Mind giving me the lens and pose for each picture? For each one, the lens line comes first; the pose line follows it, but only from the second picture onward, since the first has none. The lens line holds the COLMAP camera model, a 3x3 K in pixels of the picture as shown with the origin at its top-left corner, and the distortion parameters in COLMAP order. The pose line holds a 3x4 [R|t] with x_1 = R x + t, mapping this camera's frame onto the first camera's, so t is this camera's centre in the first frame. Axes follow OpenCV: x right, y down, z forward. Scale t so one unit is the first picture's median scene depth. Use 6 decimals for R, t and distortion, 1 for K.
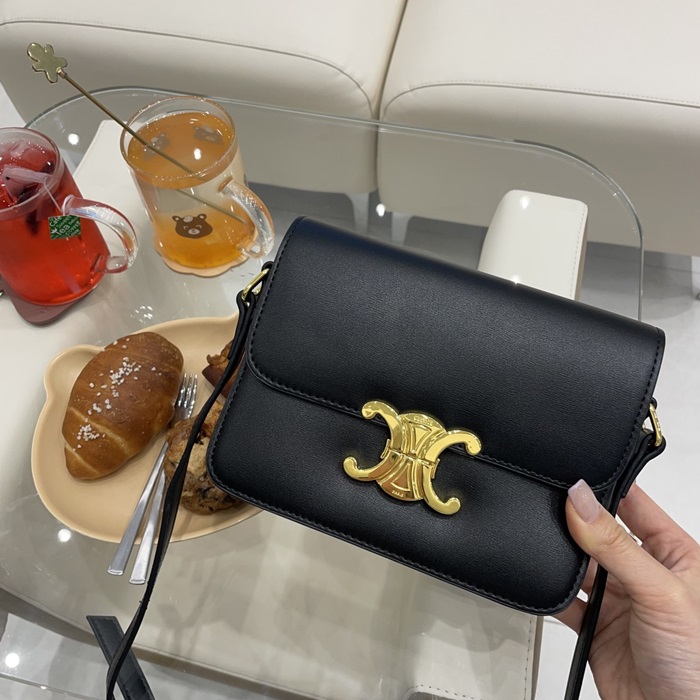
lens RADIAL K [[728.3, 0, 349.0], [0, 728.3, 354.6], [0, 0, 1]] dist [0.071021, -0.127366]
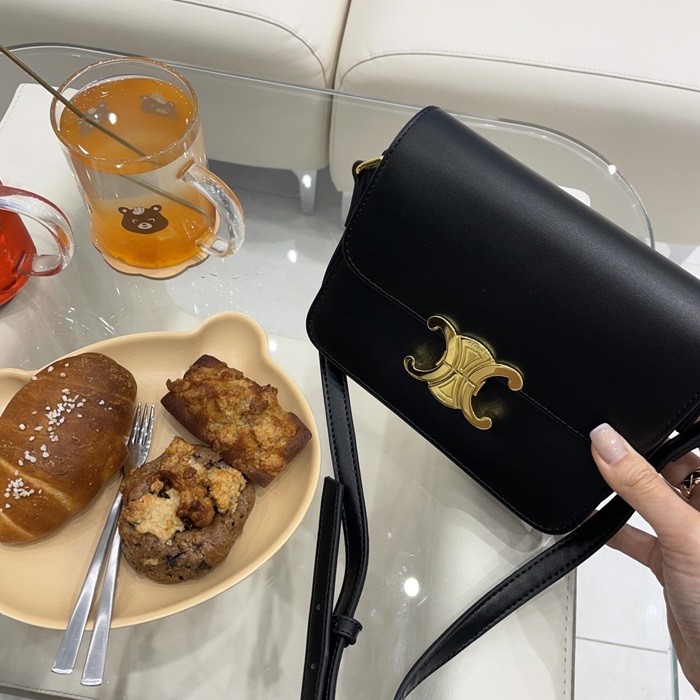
lens RADIAL K [[725.8, 0, 350.0], [0, 725.8, 350.0], [0, 0, 1]] dist [0.017710, 0.009505]
pose [[0.993632, -0.012574, 0.111974, -0.081227], [0.008513, 0.999291, 0.036675, -0.060485], [-0.112356, -0.035488, 0.993034, 0.173478]]
